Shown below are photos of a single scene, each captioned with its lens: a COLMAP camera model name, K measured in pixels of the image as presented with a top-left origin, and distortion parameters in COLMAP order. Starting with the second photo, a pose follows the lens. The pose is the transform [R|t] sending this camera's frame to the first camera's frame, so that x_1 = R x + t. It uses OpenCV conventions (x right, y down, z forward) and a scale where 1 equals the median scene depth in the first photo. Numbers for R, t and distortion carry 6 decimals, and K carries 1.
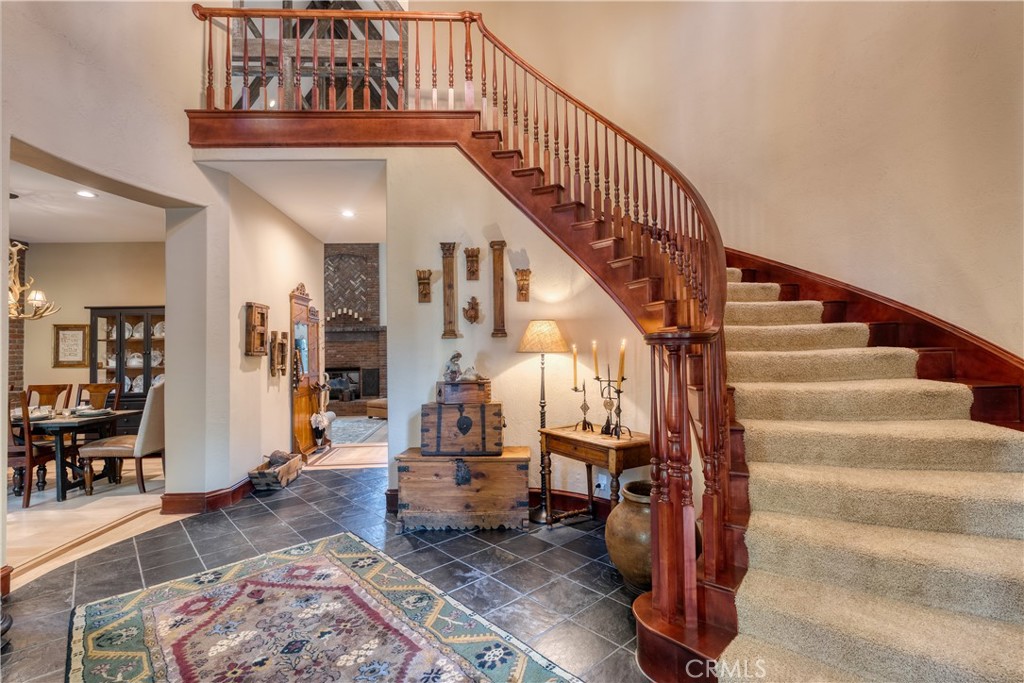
lens RADIAL K [[472.1, 0, 501.0], [0, 472.1, 340.3], [0, 0, 1]] dist [-0.002349, 0.000462]
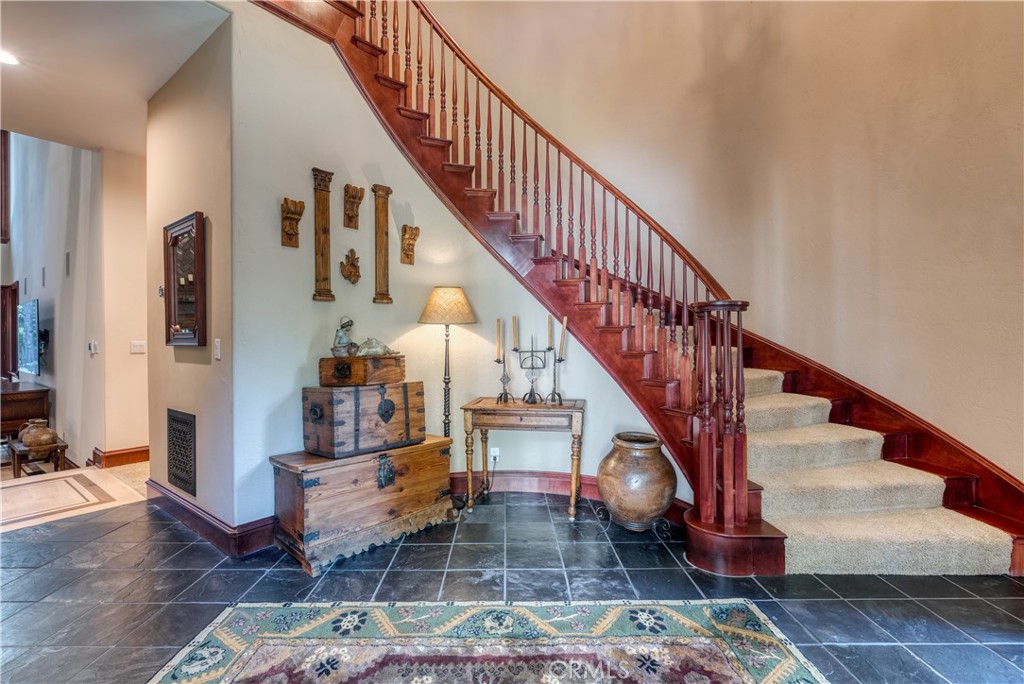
lens RADIAL K [[472.1, 0, 501.0], [0, 472.1, 340.8], [0, 0, 1]] dist [-0.002349, 0.000462]
pose [[0.659246, 0.012524, 0.751823, -0.543332], [-0.024501, 0.999688, 0.004831, 0.054868], [-0.751528, -0.021606, 0.659347, 0.341102]]
